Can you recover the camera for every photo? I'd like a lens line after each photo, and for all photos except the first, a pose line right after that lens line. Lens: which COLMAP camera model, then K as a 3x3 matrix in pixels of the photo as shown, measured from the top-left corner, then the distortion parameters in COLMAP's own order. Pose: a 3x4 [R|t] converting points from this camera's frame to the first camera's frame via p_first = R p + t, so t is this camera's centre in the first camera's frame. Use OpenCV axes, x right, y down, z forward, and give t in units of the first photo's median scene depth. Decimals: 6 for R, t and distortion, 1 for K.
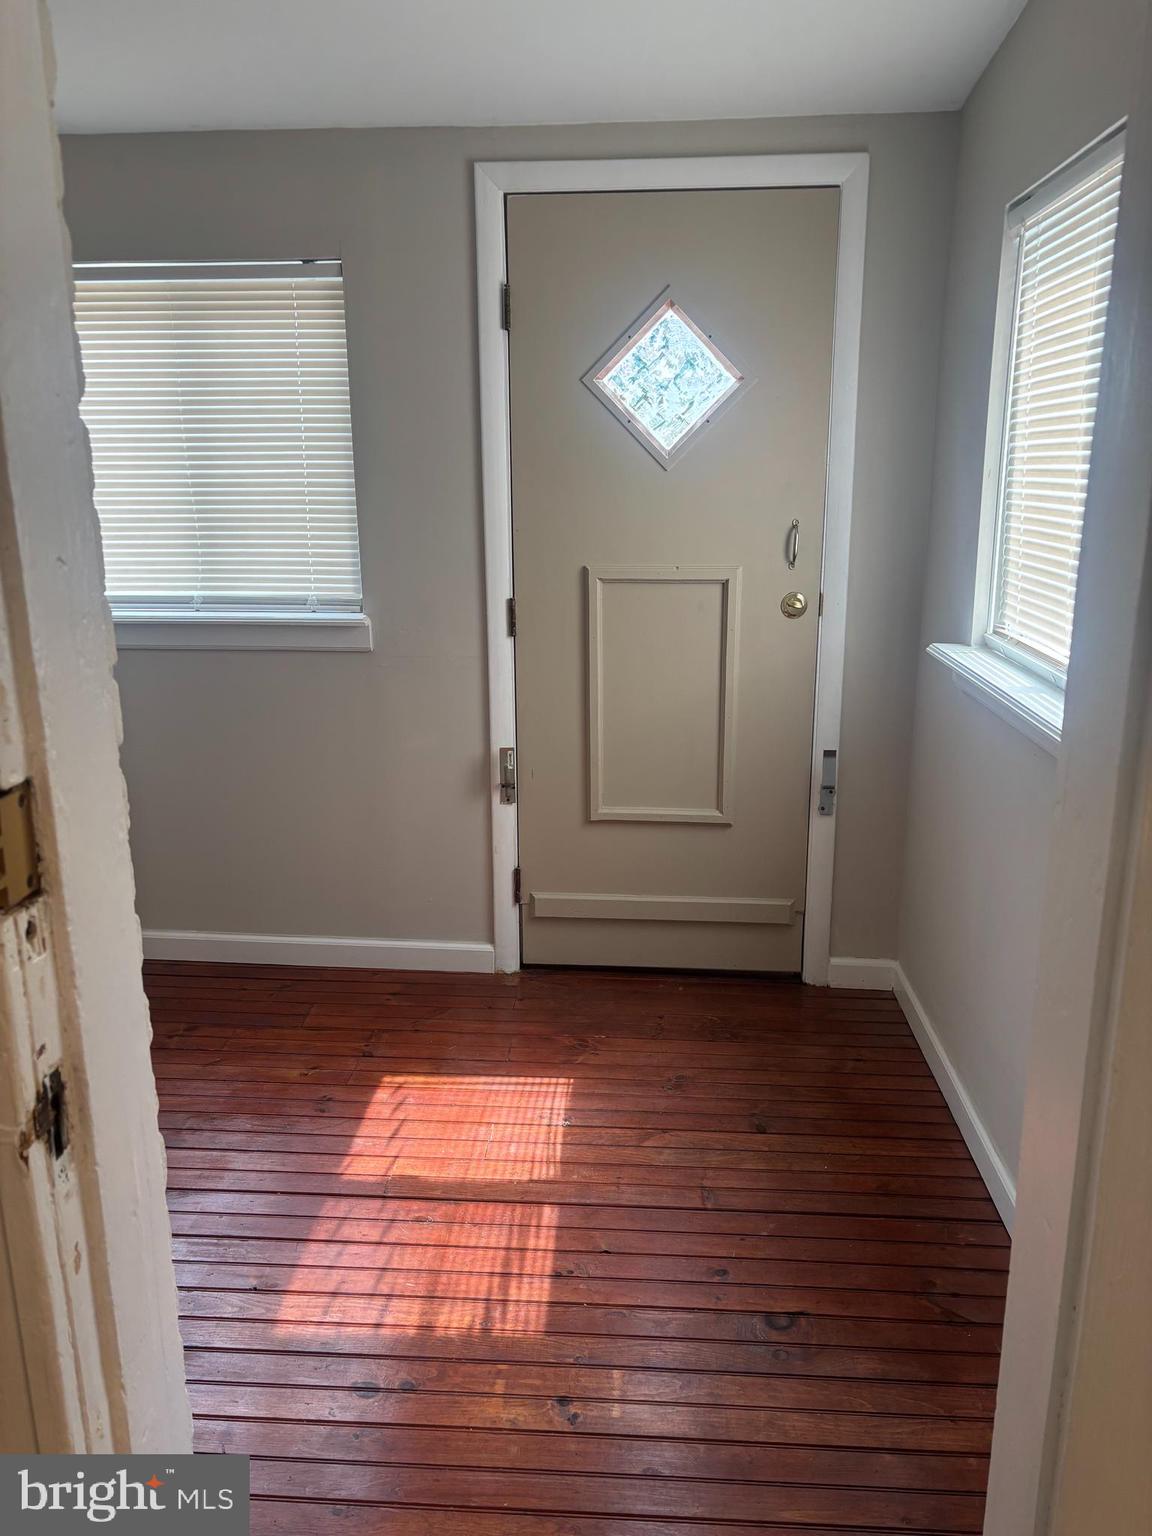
lens RADIAL K [[1158.8, 0, 579.7], [0, 1158.8, 762.1], [0, 0, 1]] dist [0.036509, -0.028524]
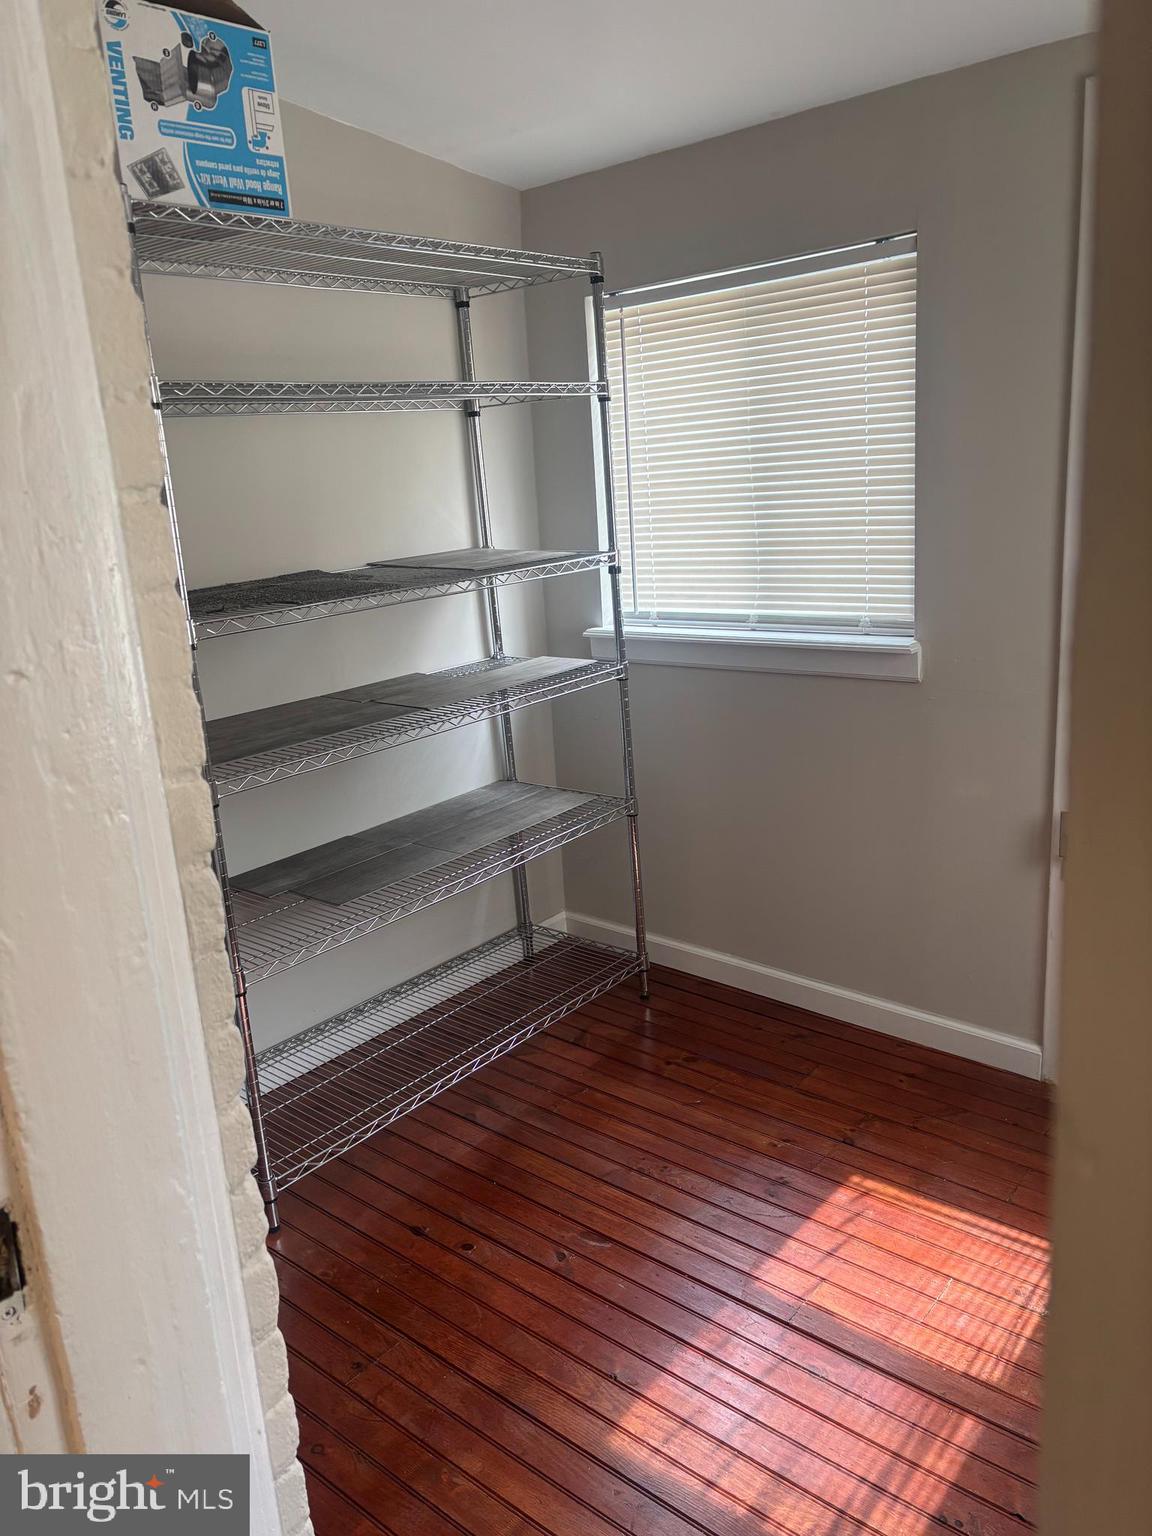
lens RADIAL K [[1154.6, 0, 576.0], [0, 1154.6, 768.0], [0, 0, 1]] dist [0.043851, -0.043245]
pose [[0.804368, 0.099242, -0.585784, 0.153907], [-0.087036, 0.994997, 0.049056, -0.062153], [0.587722, 0.011525, 0.808981, 0.175672]]
